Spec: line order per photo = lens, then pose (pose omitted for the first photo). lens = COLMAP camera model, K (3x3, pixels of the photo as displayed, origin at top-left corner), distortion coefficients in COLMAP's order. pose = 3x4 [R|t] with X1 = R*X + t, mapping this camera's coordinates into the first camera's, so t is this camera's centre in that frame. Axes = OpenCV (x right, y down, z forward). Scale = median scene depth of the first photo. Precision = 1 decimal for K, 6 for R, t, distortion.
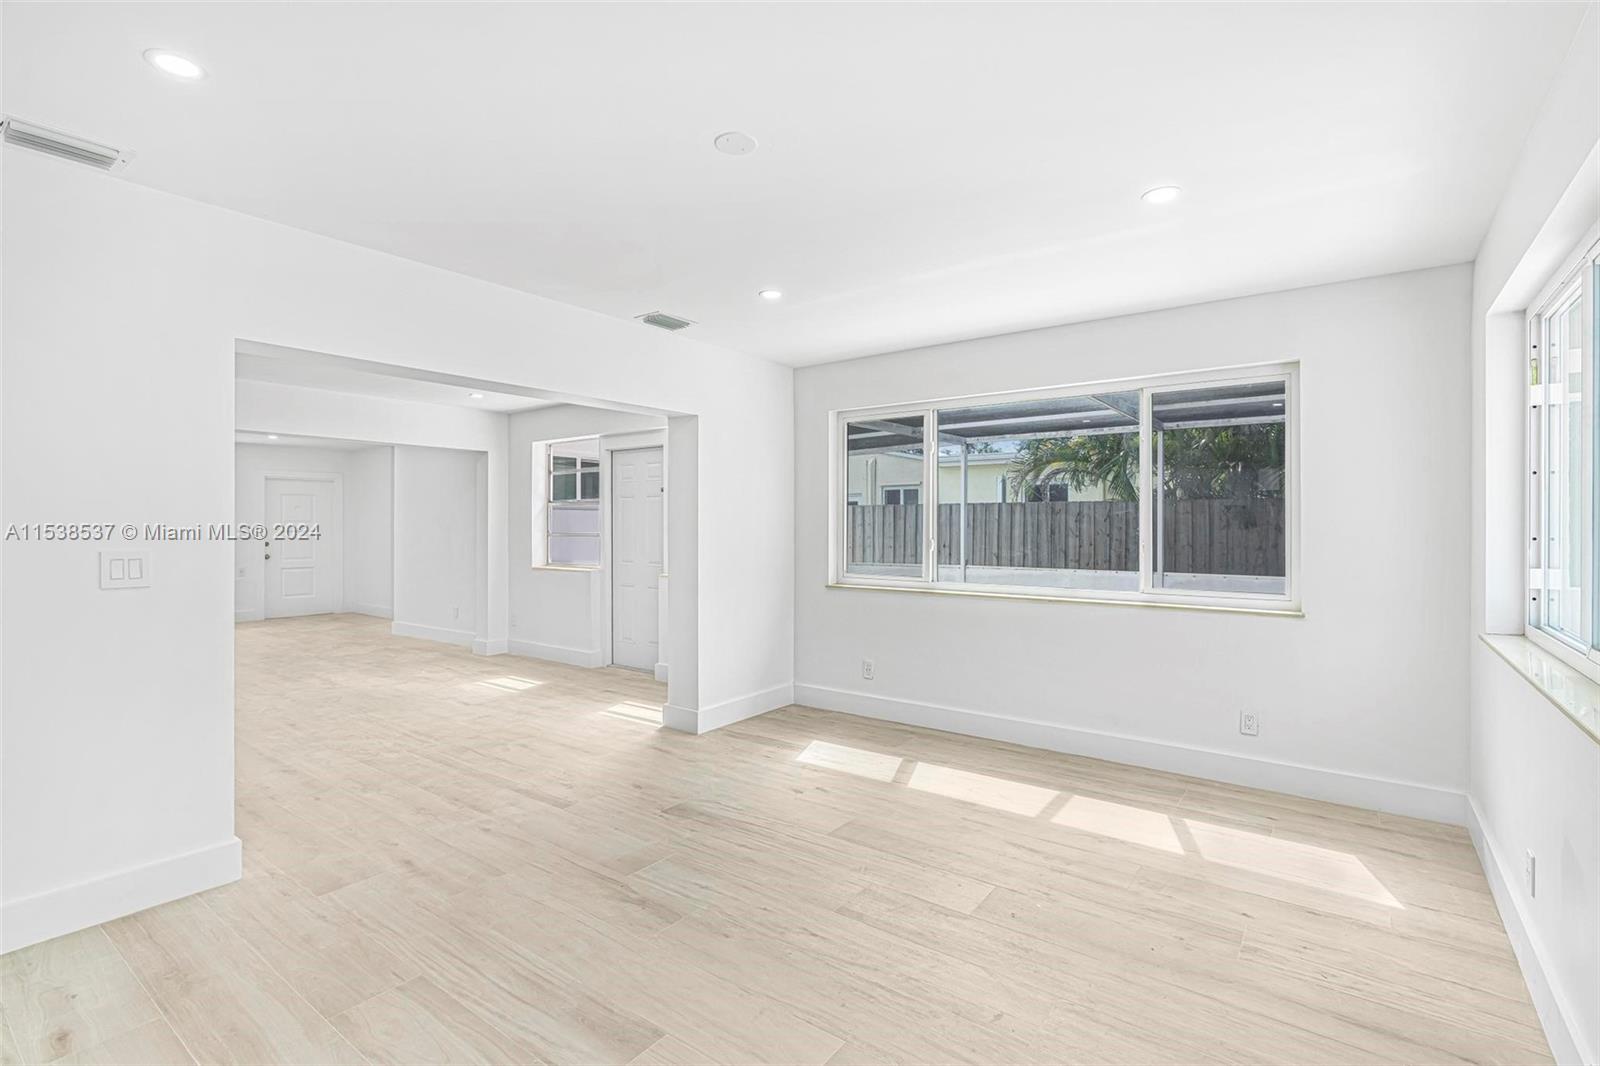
lens RADIAL K [[734.2, 0, 793.6], [0, 734.2, 532.9], [0, 0, 1]] dist [-0.000165, -0.000092]
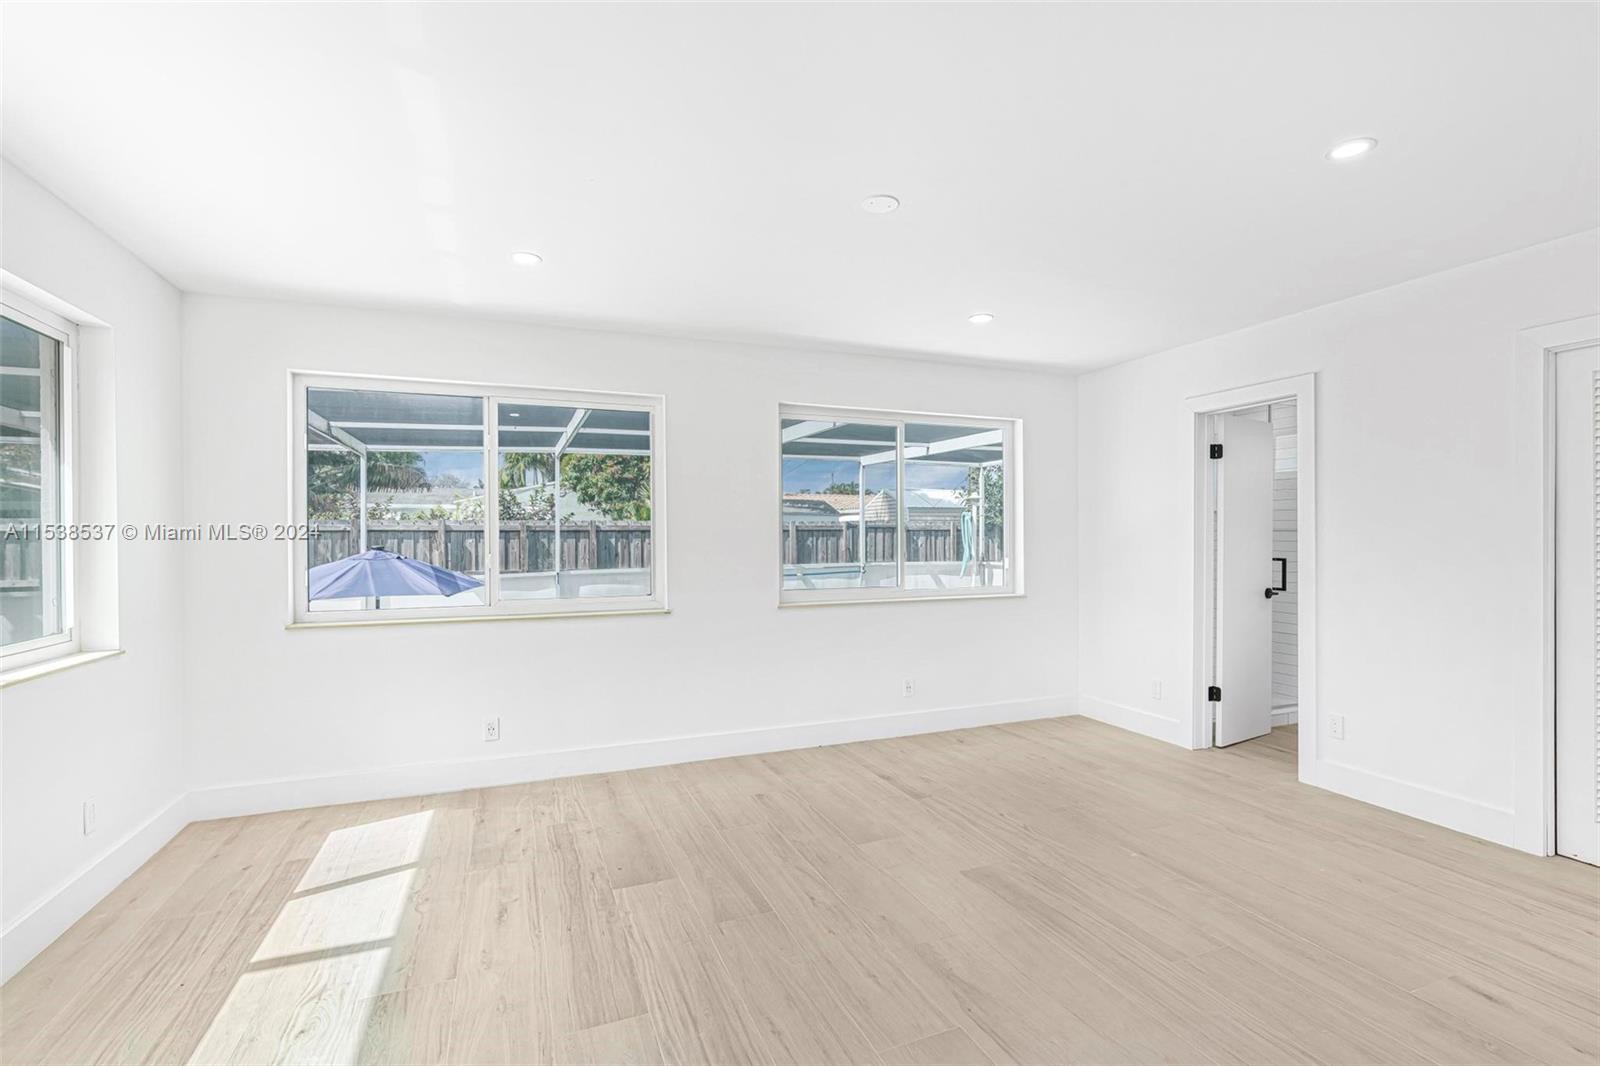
lens RADIAL K [[734.2, 0, 789.8], [0, 734.2, 534.8], [0, 0, 1]] dist [-0.000165, -0.000092]
pose [[-0.849674, 0.005728, 0.527276, -0.450632], [0.009088, 0.999952, 0.003782, -0.017603], [-0.527229, 0.008006, -0.849685, 1.634417]]
